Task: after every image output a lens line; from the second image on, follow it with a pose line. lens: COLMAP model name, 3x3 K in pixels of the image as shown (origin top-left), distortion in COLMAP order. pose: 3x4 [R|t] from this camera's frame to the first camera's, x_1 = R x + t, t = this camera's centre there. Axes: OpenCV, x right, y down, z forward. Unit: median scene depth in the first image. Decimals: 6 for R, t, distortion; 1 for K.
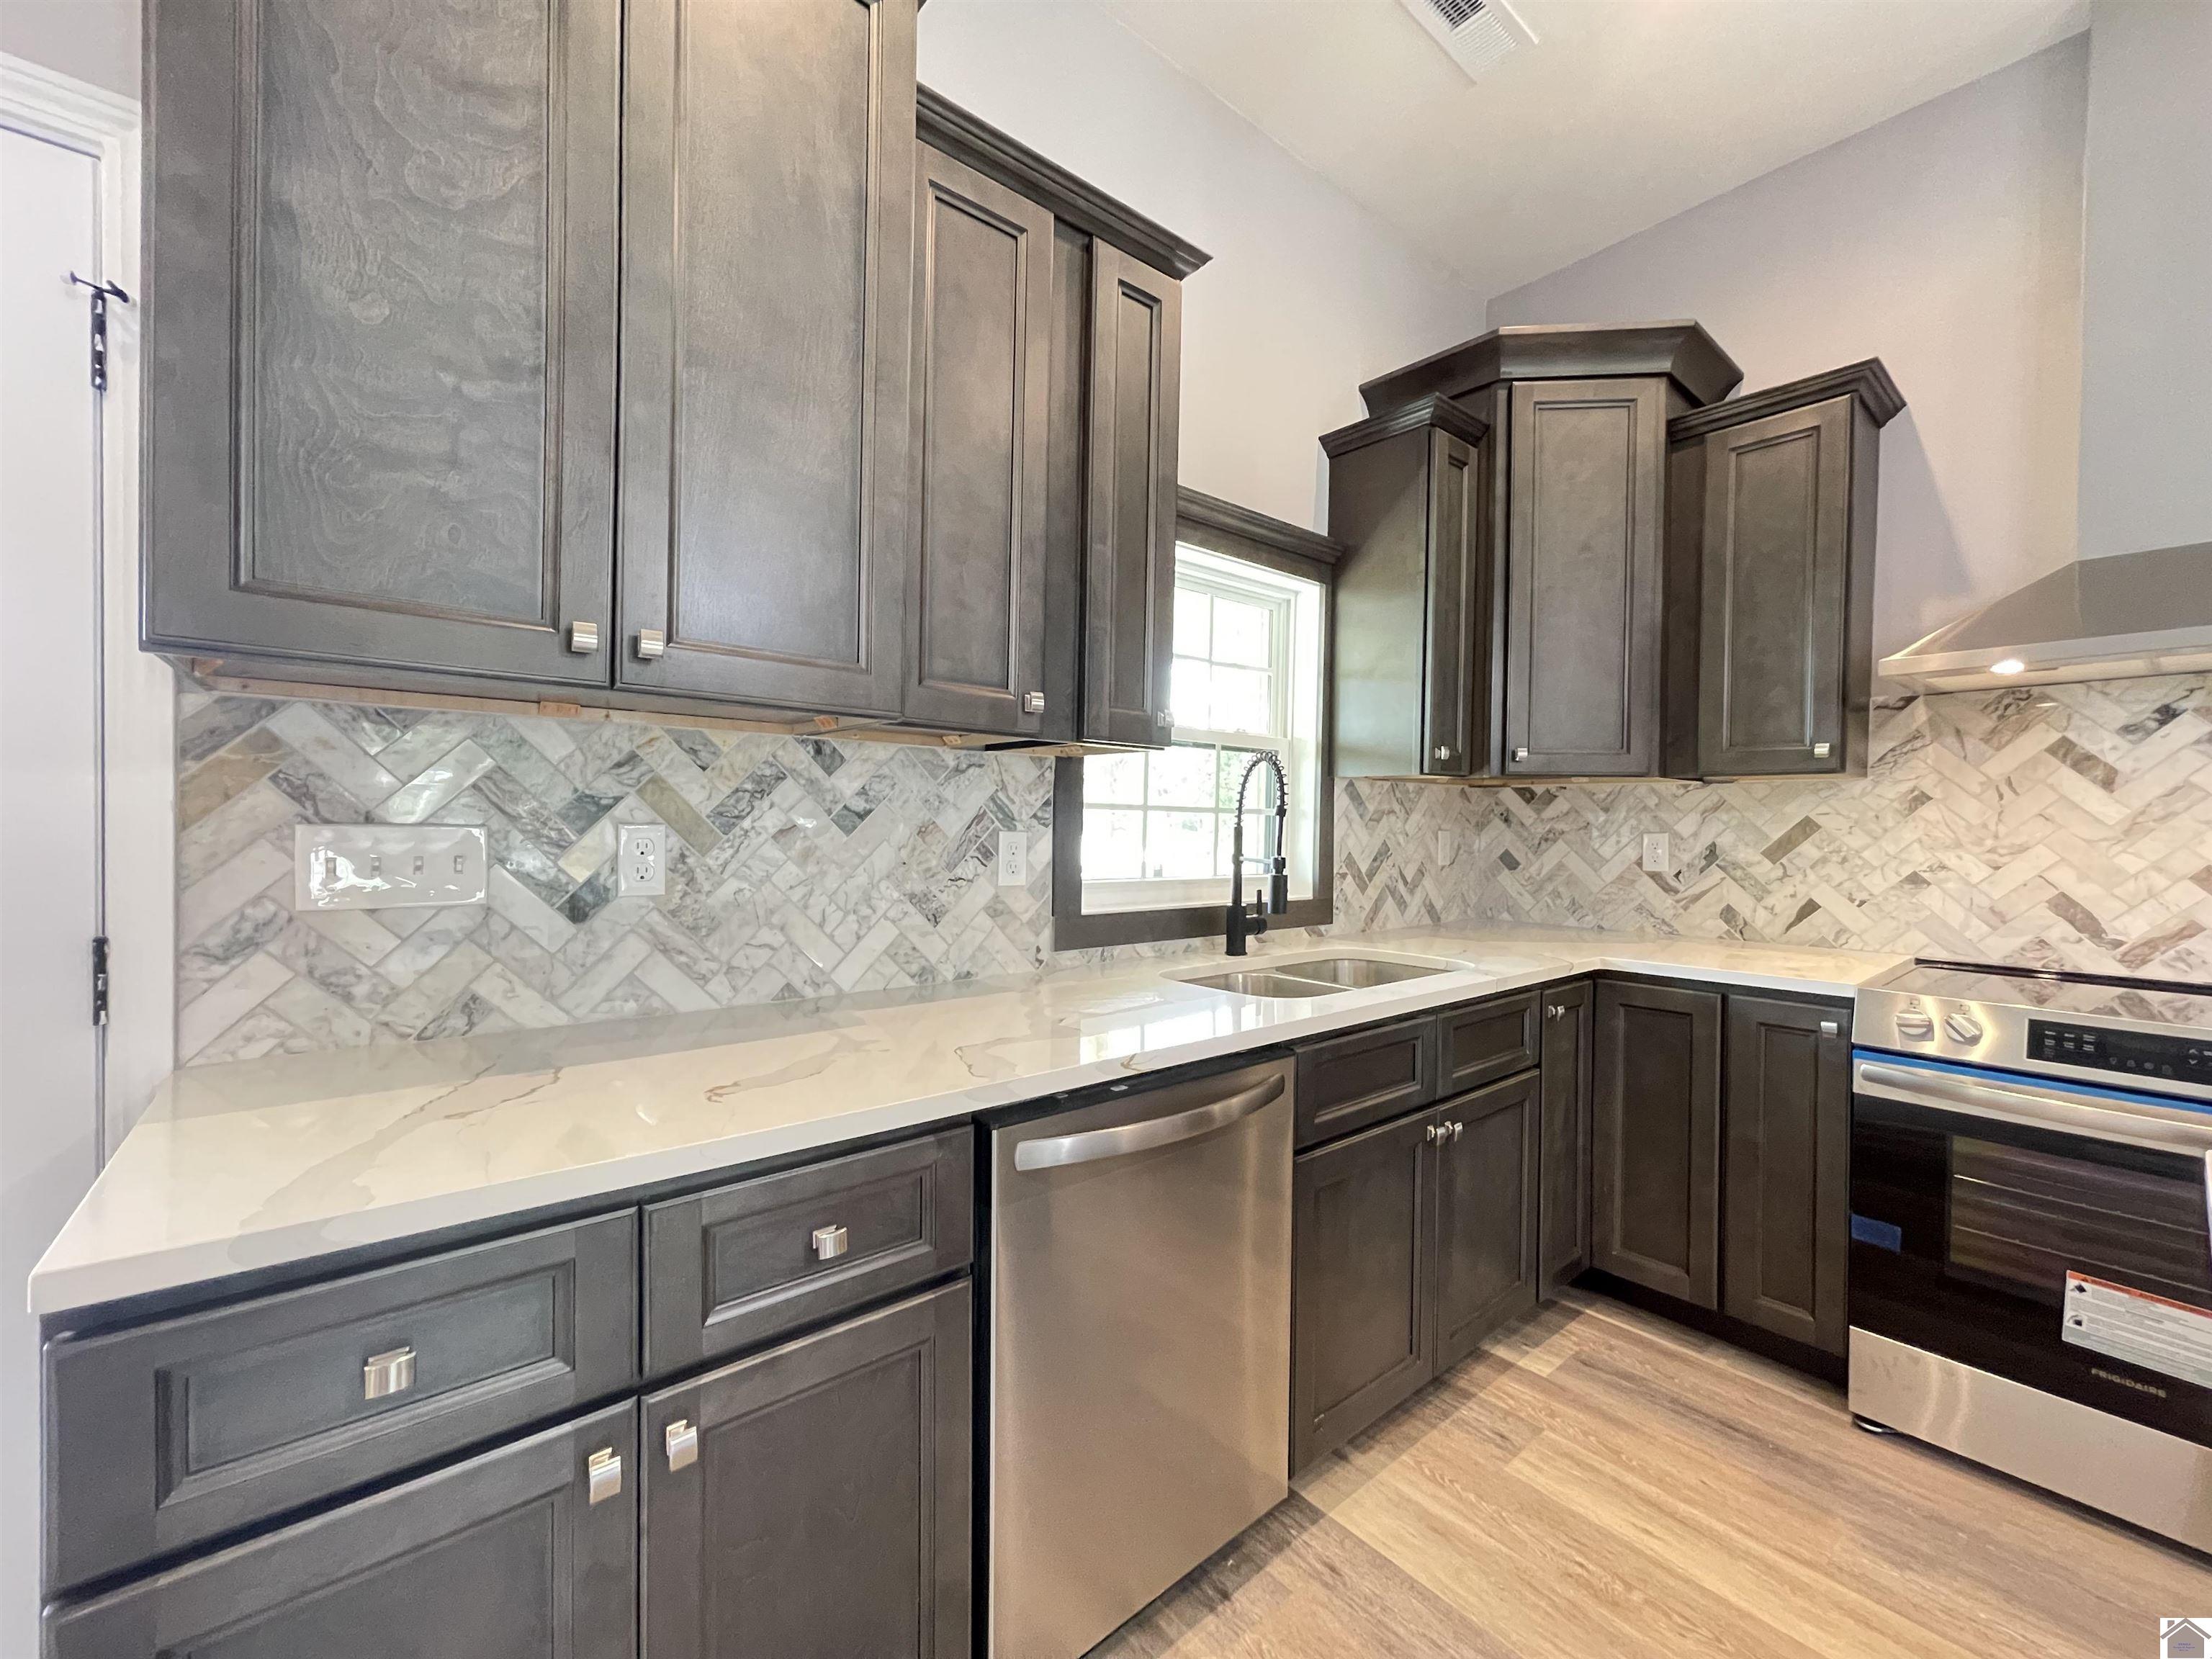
lens RADIAL K [[881.2, 0, 1095.3], [0, 881.2, 837.7], [0, 0, 1]] dist [-0.001920, 0.000272]
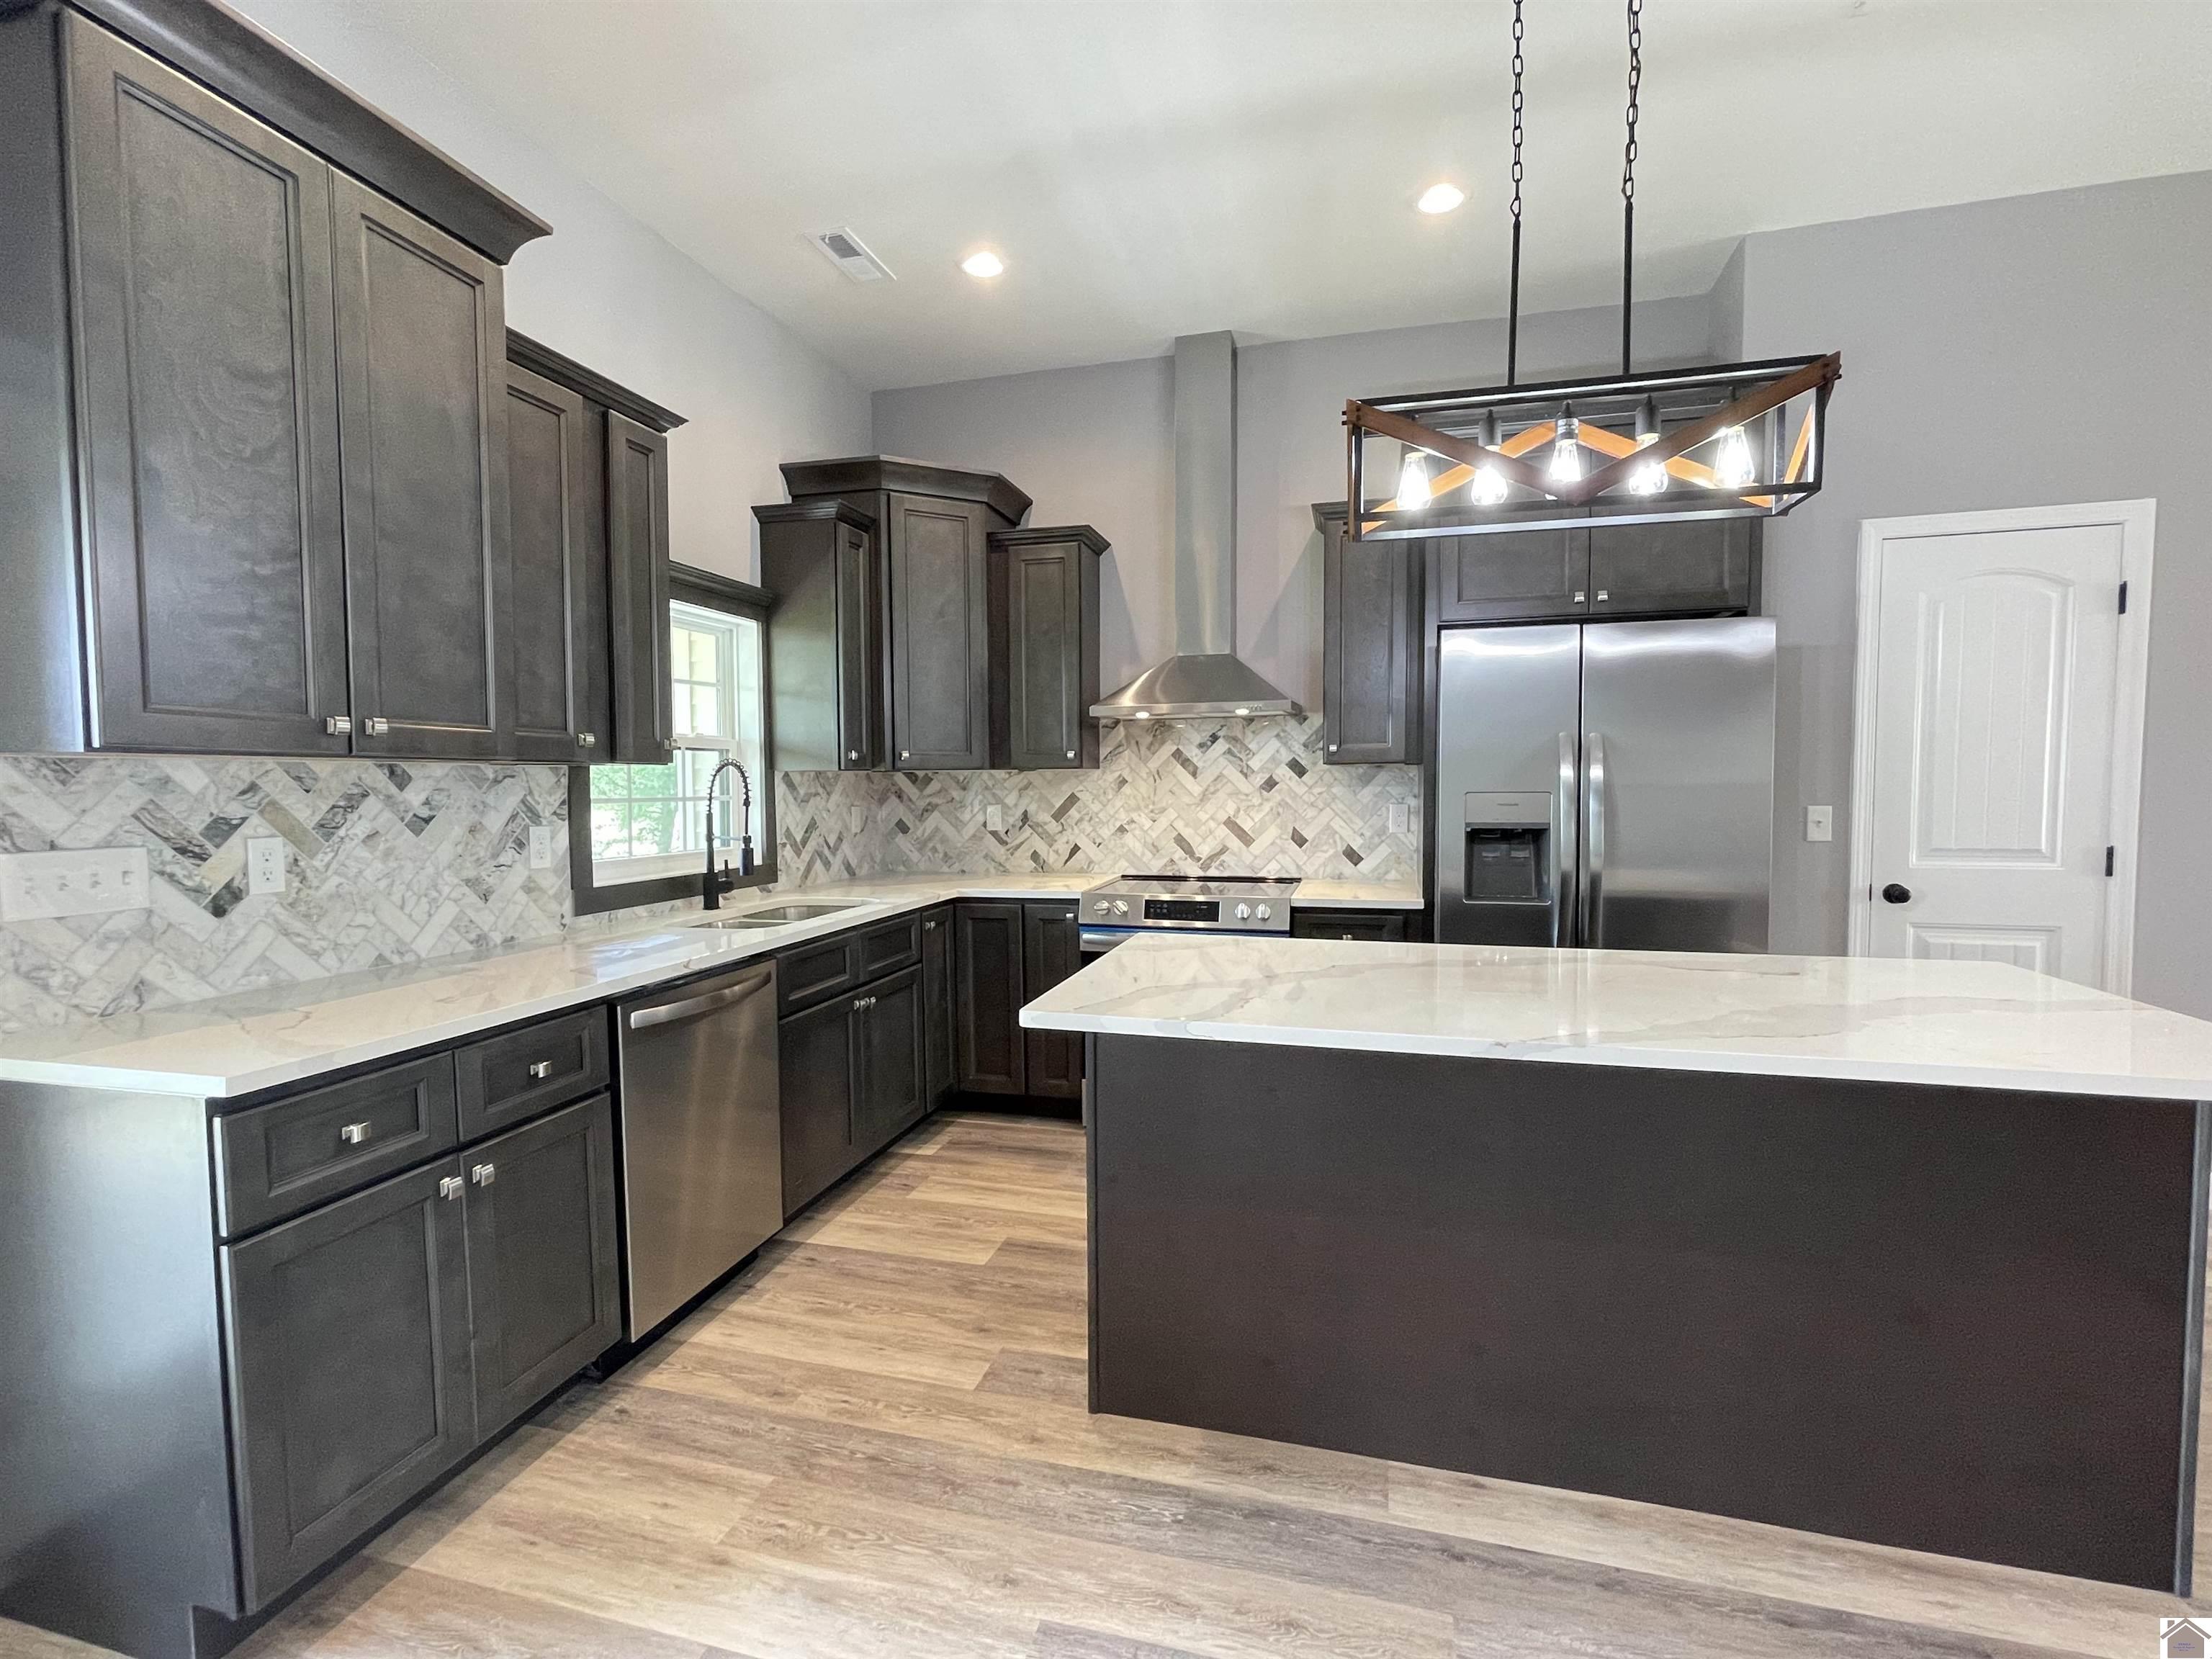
lens RADIAL K [[1006.6, 0, 1088.0], [0, 1006.6, 836.0], [0, 0, 1]] dist [-0.000633, 0.000100]
pose [[0.820621, -0.049885, 0.569291, -0.285080], [0.027005, 0.998455, 0.048564, -0.044209], [-0.570834, -0.024478, 0.820701, -0.695708]]
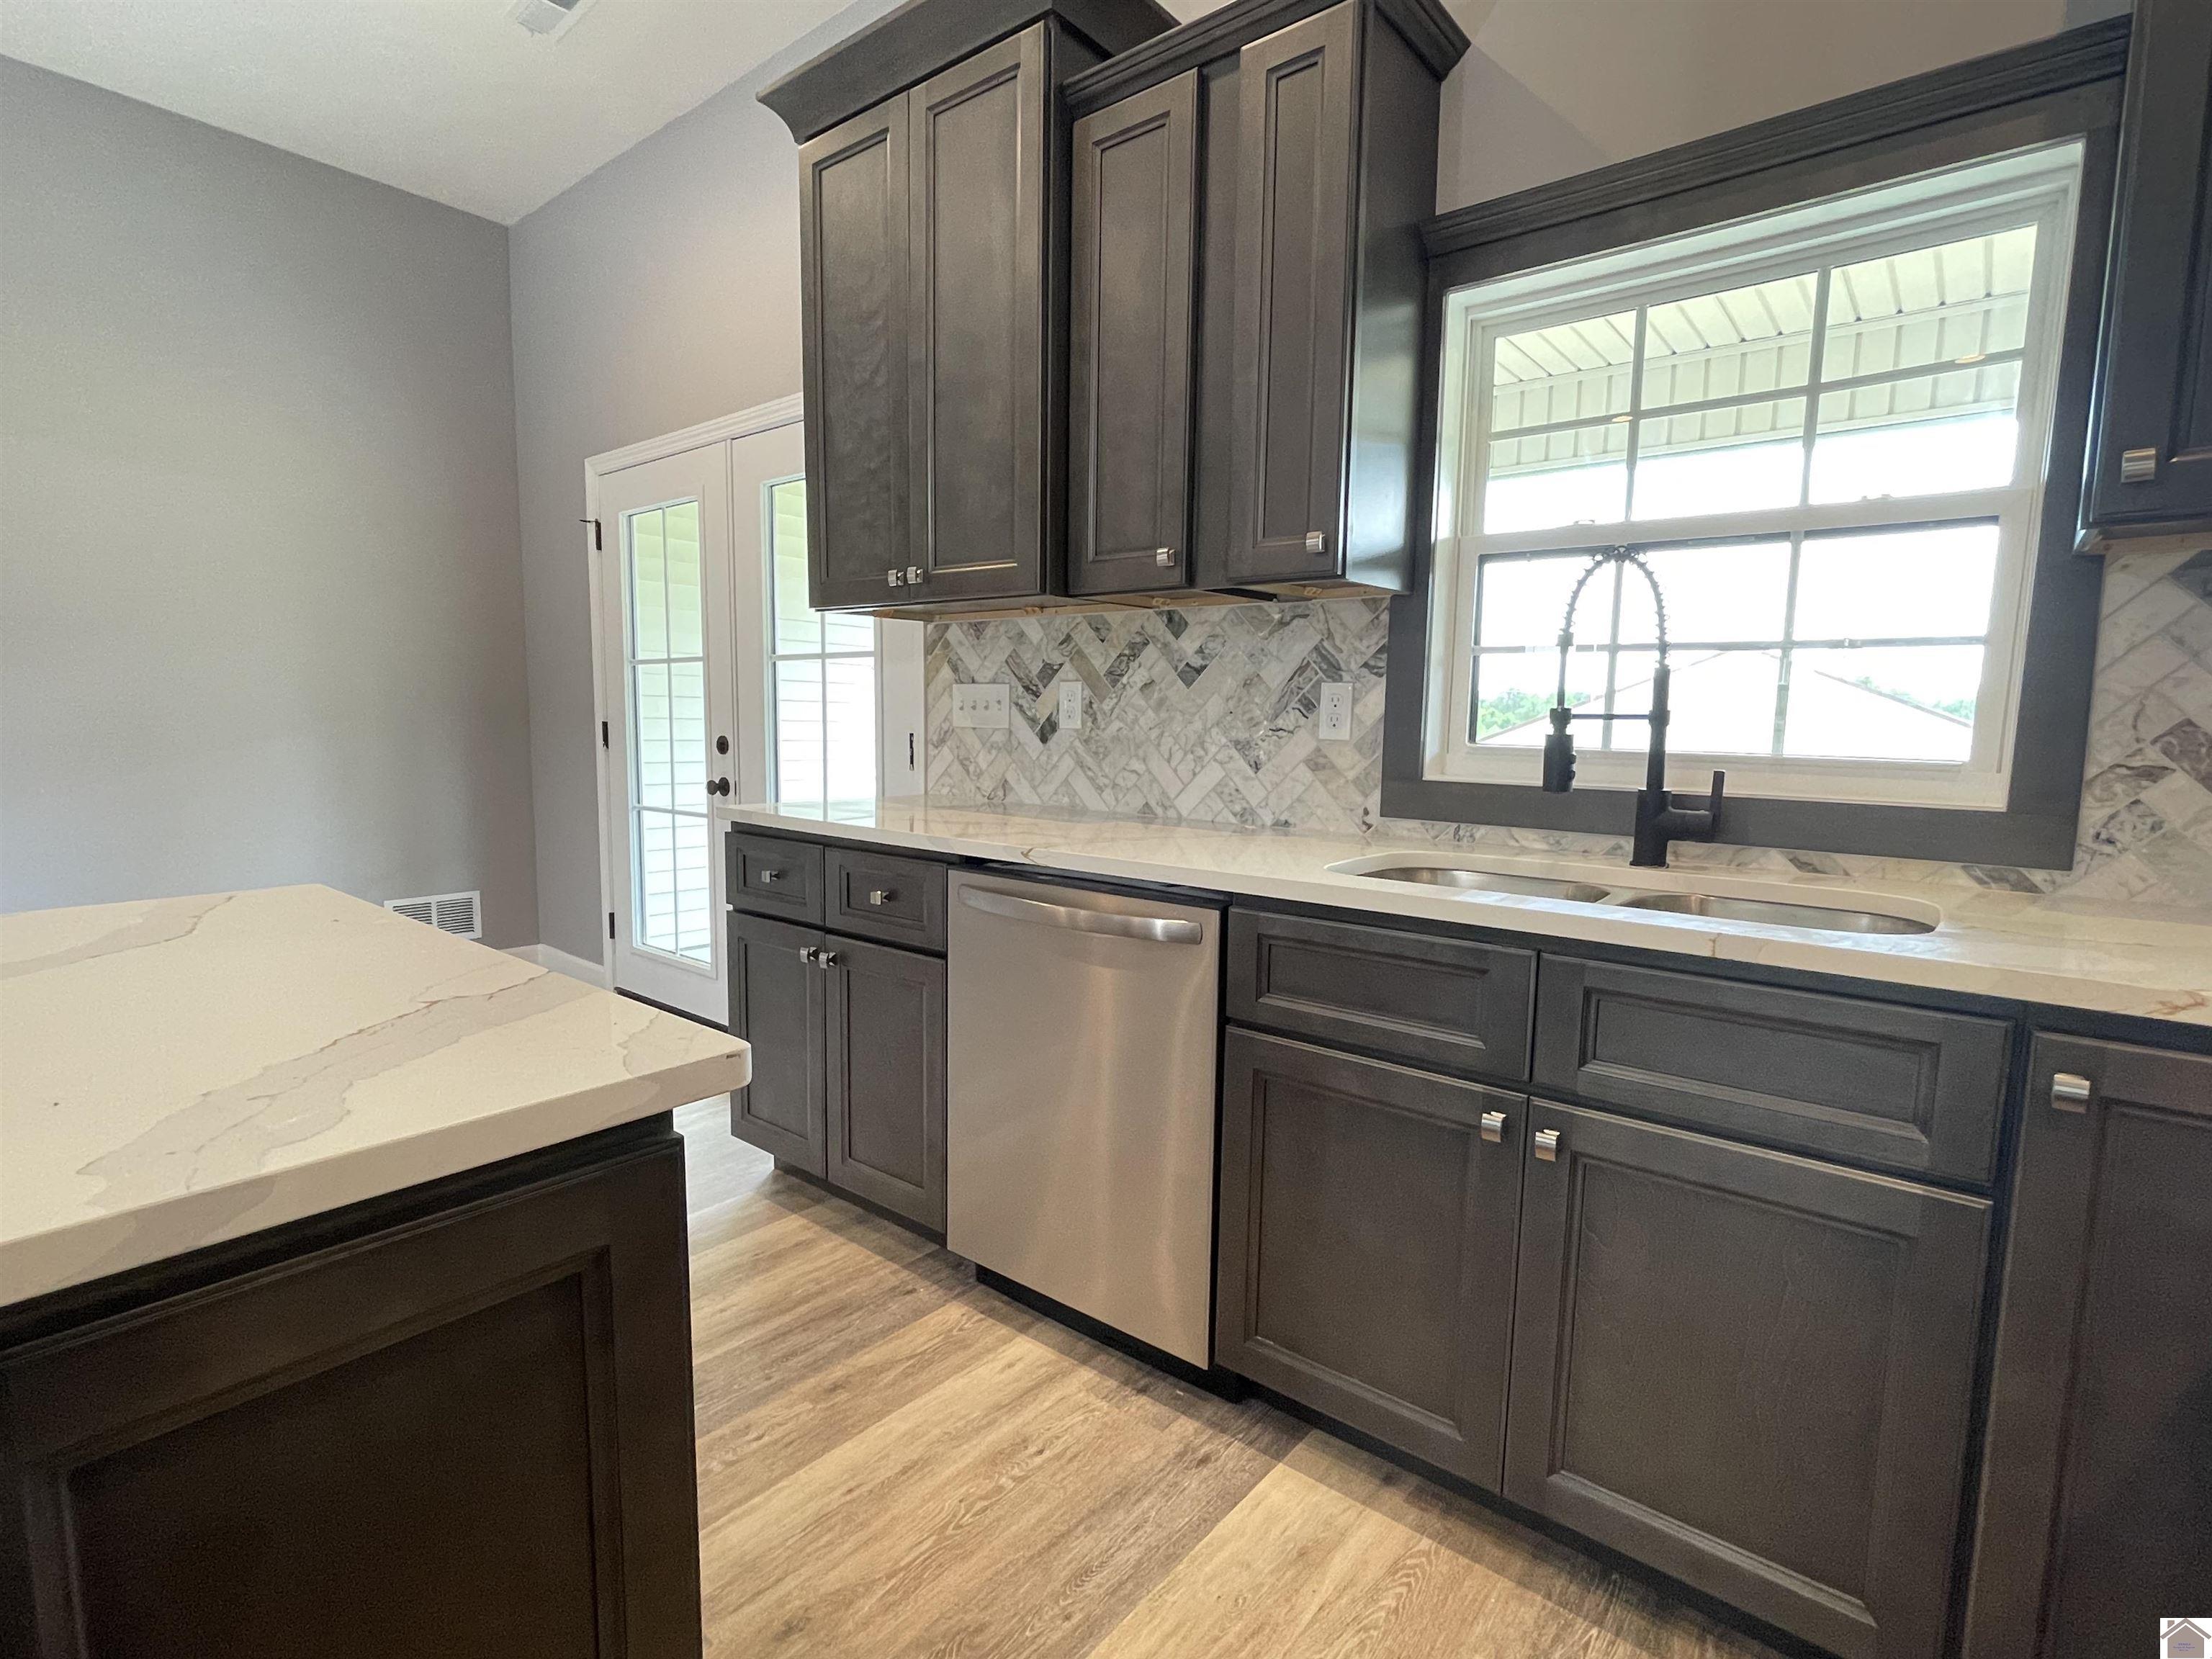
lens RADIAL K [[1074.4, 0, 1096.3], [0, 1074.4, 840.0], [0, 0, 1]] dist [-0.001518, 0.004557]
pose [[0.192011, 0.102347, -0.976042, 1.043474], [-0.029743, 0.994697, 0.098452, 0.057613], [0.980942, 0.010127, 0.194037, 0.537279]]
